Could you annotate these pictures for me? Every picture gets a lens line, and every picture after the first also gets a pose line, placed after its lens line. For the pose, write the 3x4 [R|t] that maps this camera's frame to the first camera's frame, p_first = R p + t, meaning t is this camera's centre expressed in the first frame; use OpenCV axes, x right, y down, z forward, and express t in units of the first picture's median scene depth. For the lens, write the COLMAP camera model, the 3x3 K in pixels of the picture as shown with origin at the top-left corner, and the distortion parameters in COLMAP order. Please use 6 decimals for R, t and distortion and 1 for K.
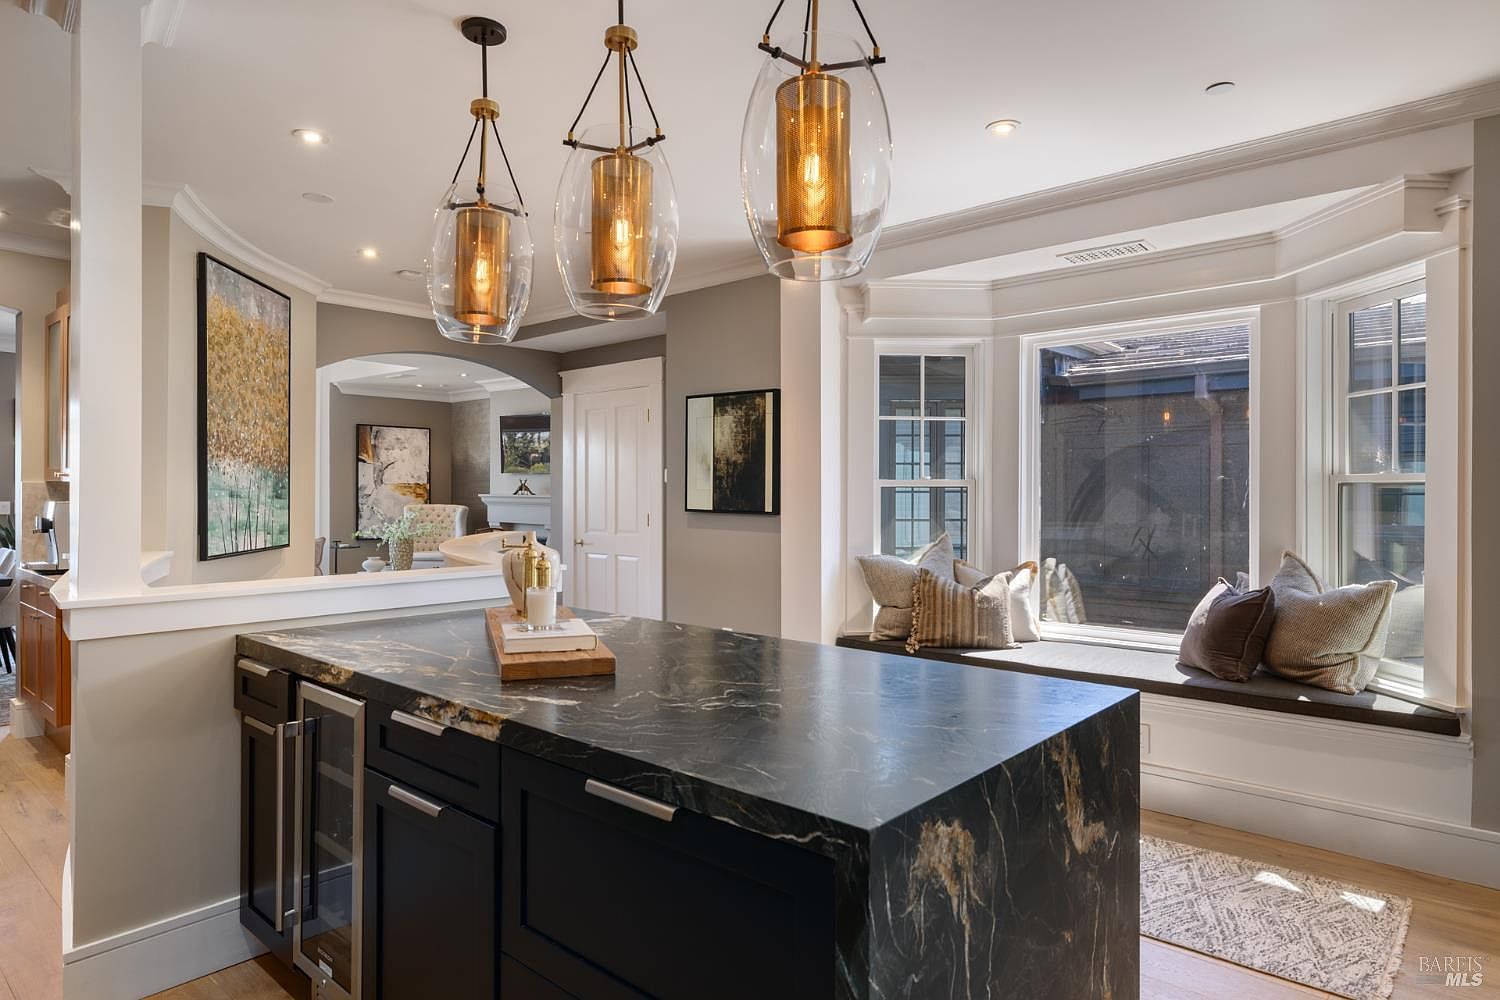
lens RADIAL K [[851.8, 0, 751.4], [0, 851.8, 489.0], [0, 0, 1]] dist [-0.000721, 0.000052]
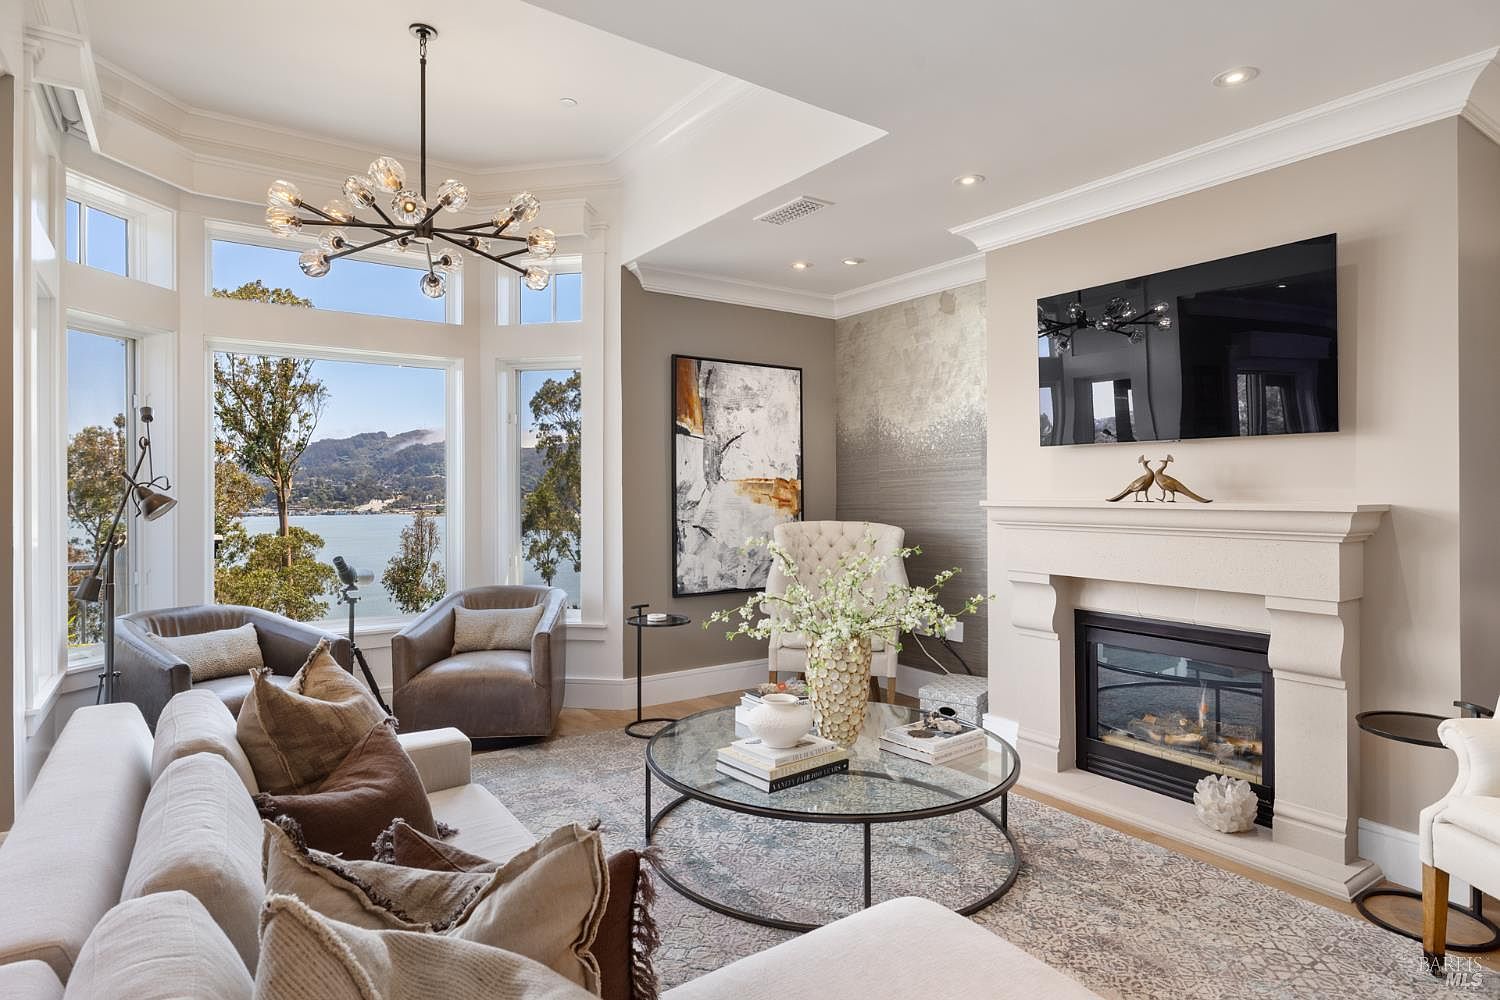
lens RADIAL K [[805.5, 0, 764.7], [0, 805.5, 496.0], [0, 0, 1]] dist [0.002670, -0.000343]
pose [[0.973570, -0.004280, -0.228347, -0.305705], [0.005363, 0.999977, 0.004121, 0.001520], [0.228325, -0.005236, 0.973571, 0.563610]]
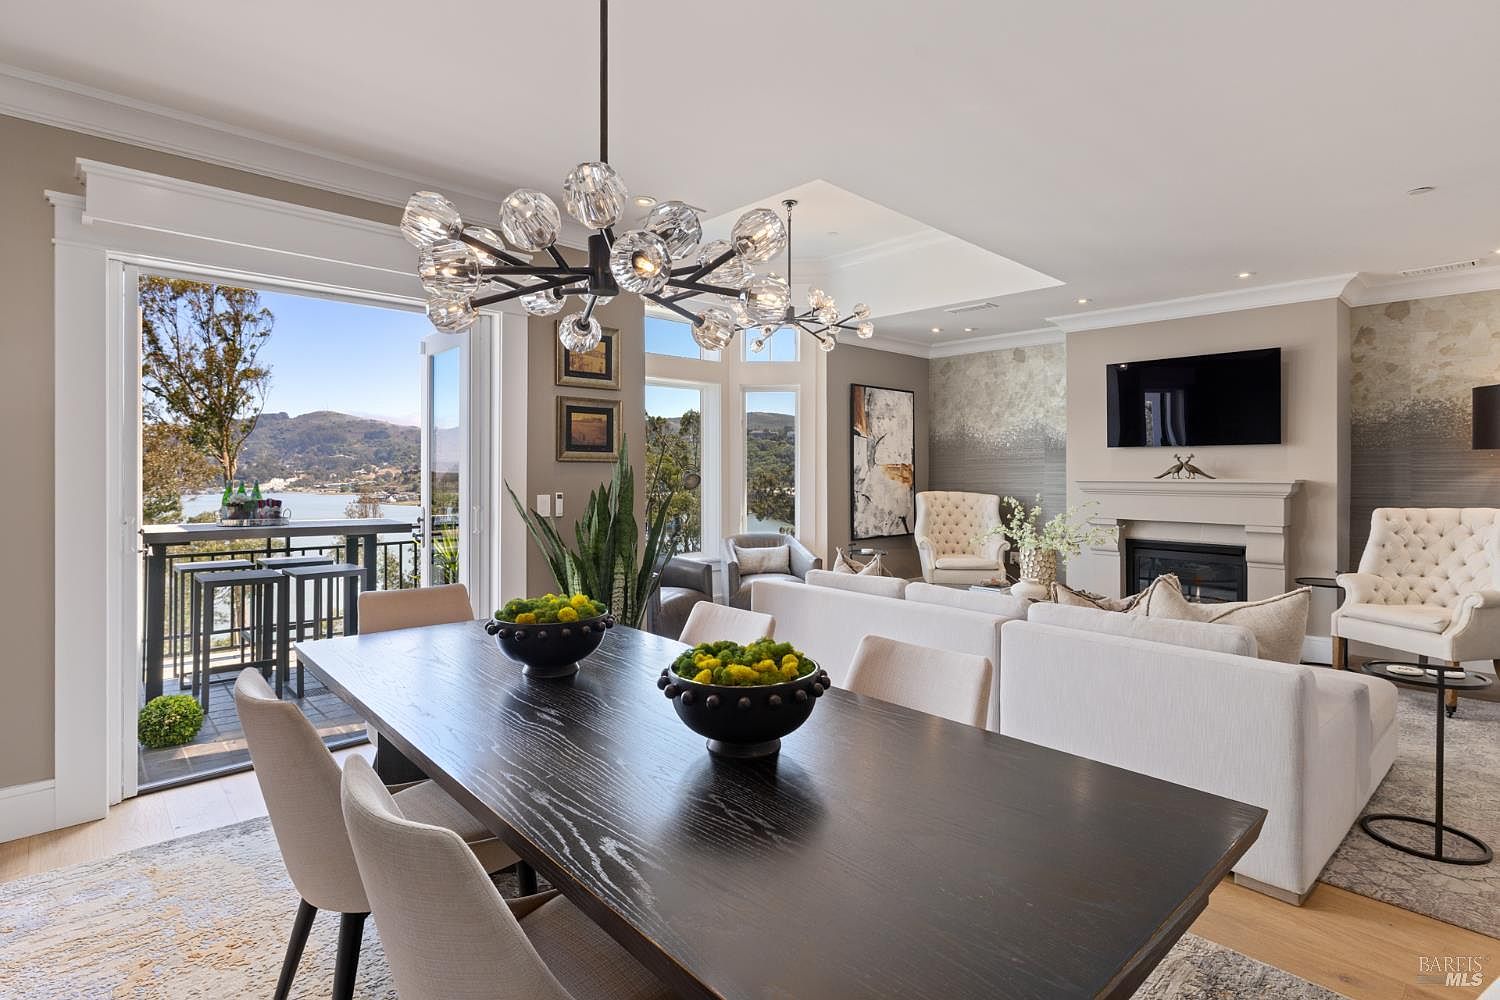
lens RADIAL K [[712.5, 0, 766.9], [0, 712.5, 480.3], [0, 0, 1]] dist [-0.011846, 0.003689]
pose [[0.996690, -0.003590, -0.081217, -0.479388], [0.004726, 0.999894, 0.013806, -0.001299], [0.081158, -0.014144, 0.996601, 0.371927]]
